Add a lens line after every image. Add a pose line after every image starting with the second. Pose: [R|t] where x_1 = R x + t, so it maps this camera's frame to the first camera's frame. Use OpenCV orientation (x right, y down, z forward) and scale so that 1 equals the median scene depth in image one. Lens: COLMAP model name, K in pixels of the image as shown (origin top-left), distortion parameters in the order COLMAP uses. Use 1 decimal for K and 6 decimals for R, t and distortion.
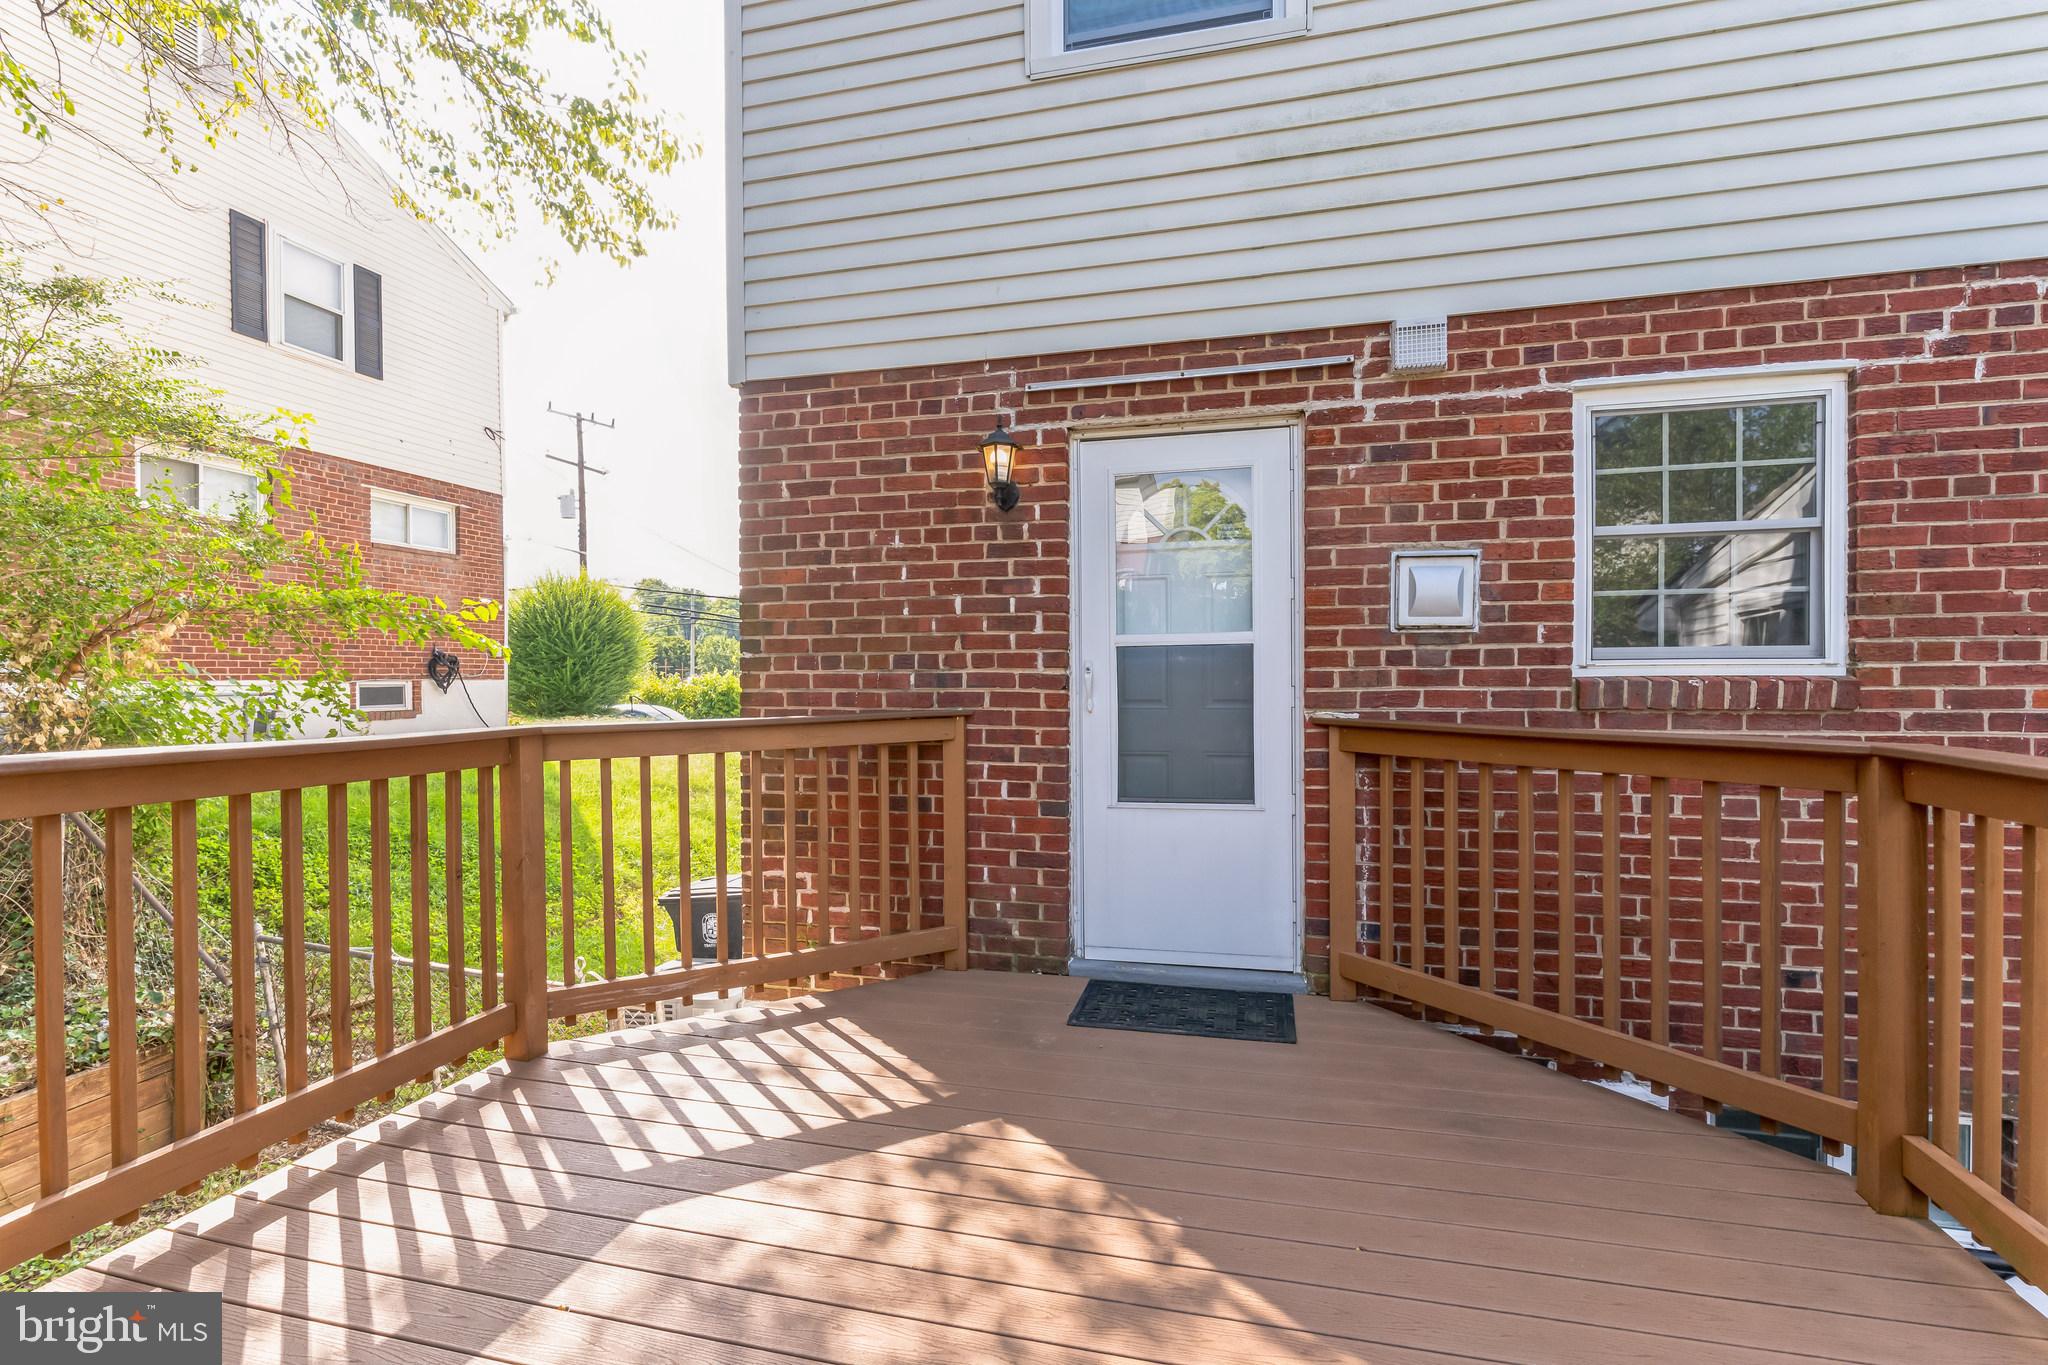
lens RADIAL K [[965.4, 0, 1019.6], [0, 965.4, 684.9], [0, 0, 1]] dist [-0.009740, 0.001626]
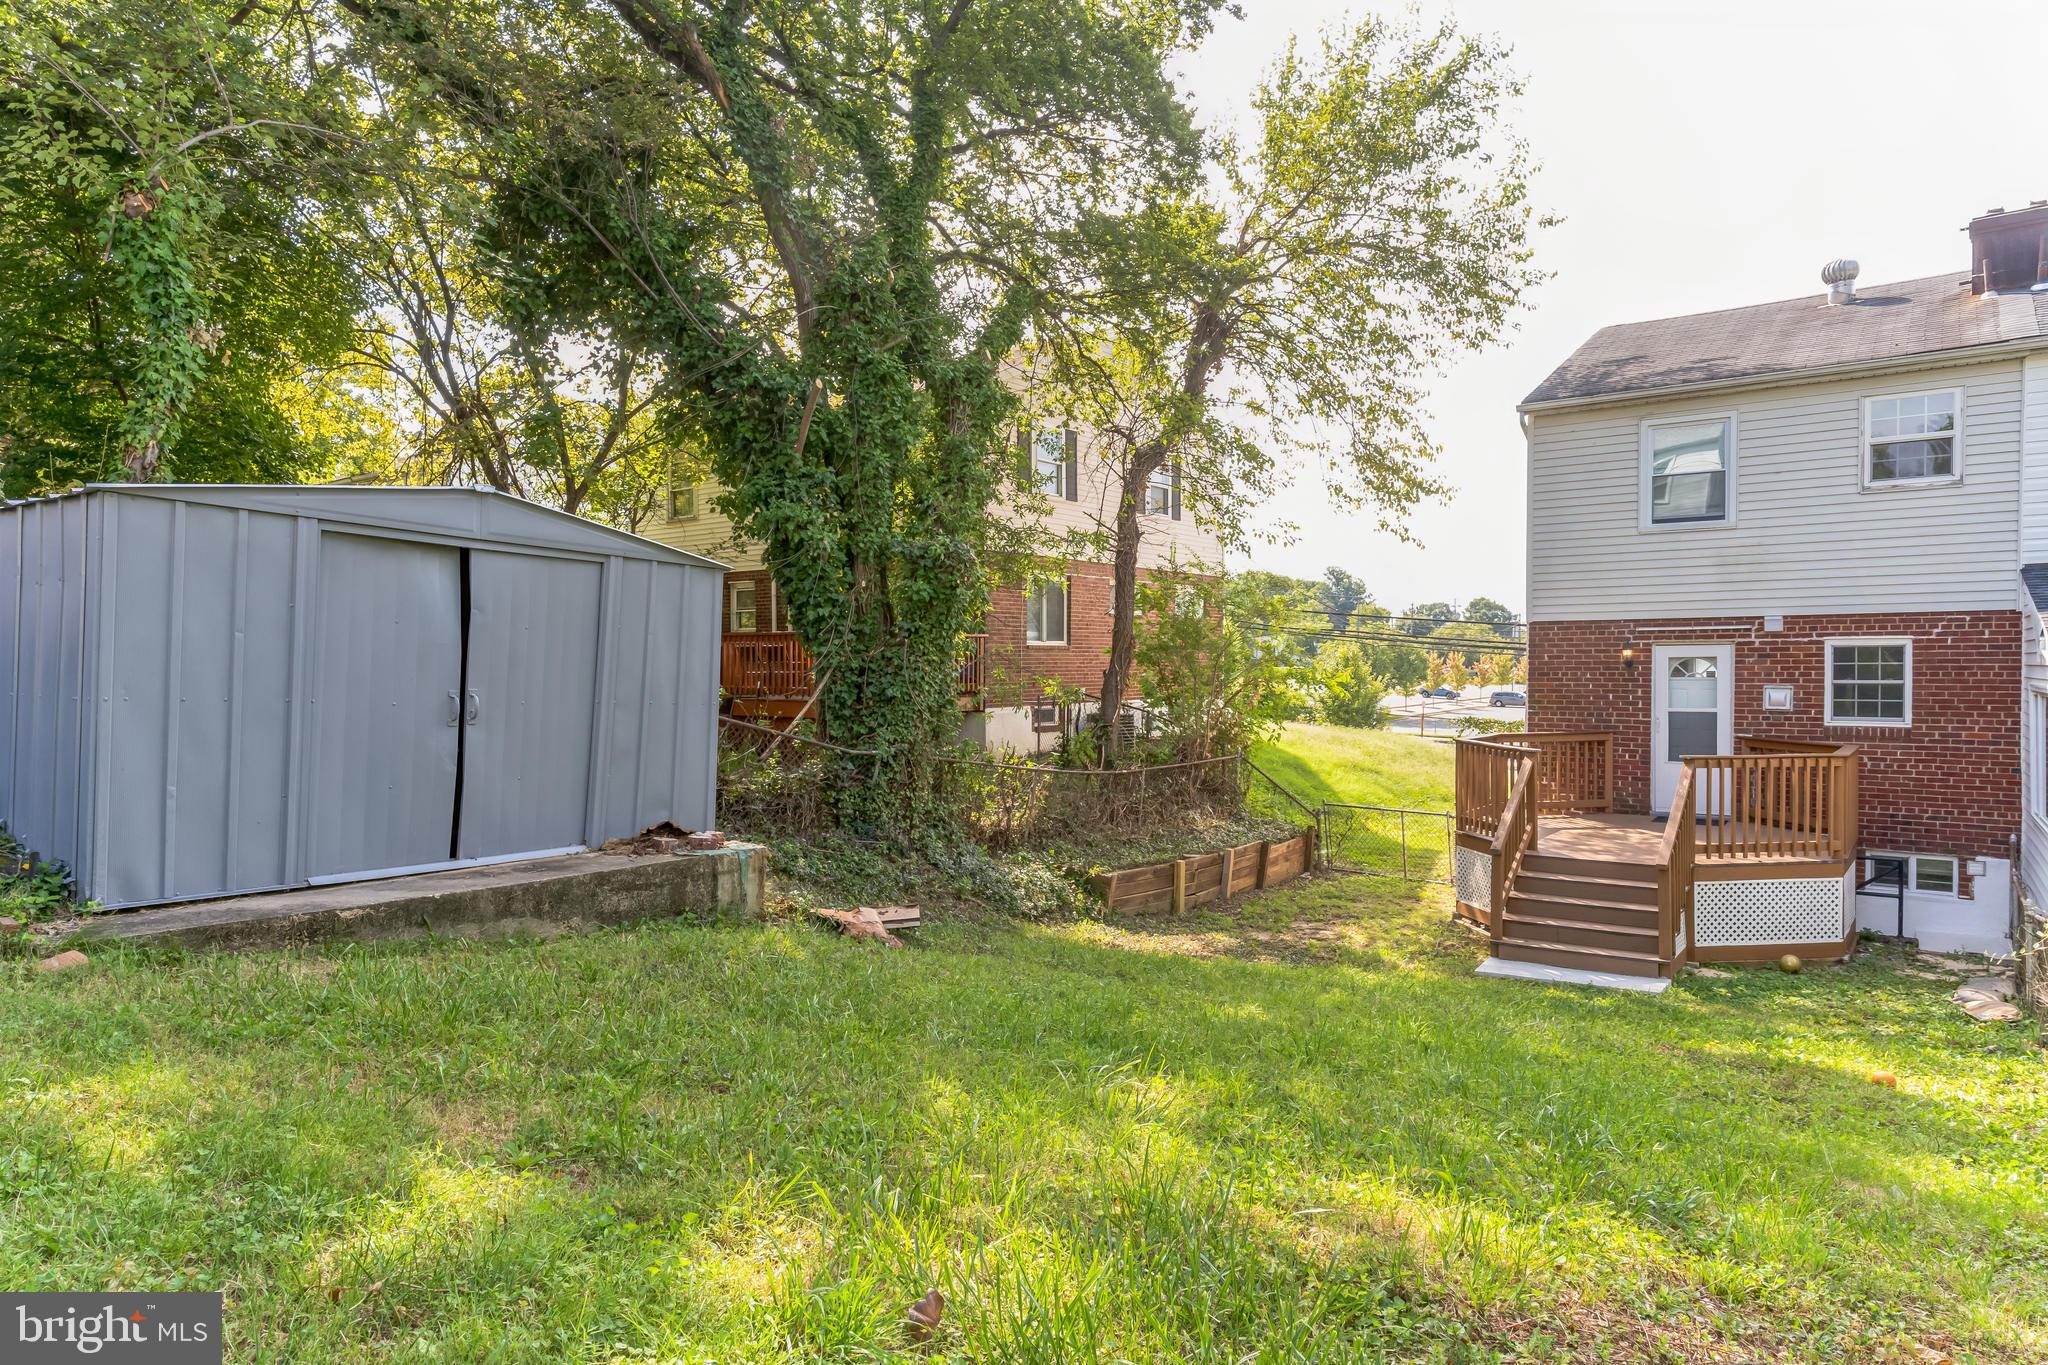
lens RADIAL K [[1201.0, 0, 1023.4], [0, 1201.0, 680.8], [0, 0, 1]] dist [0.000587, -0.000305]
pose [[0.940479, 0.015418, -0.339502, -0.602134], [-0.024573, 0.999441, -0.022683, -0.001351], [0.338962, 0.029675, 0.940332, -3.735637]]
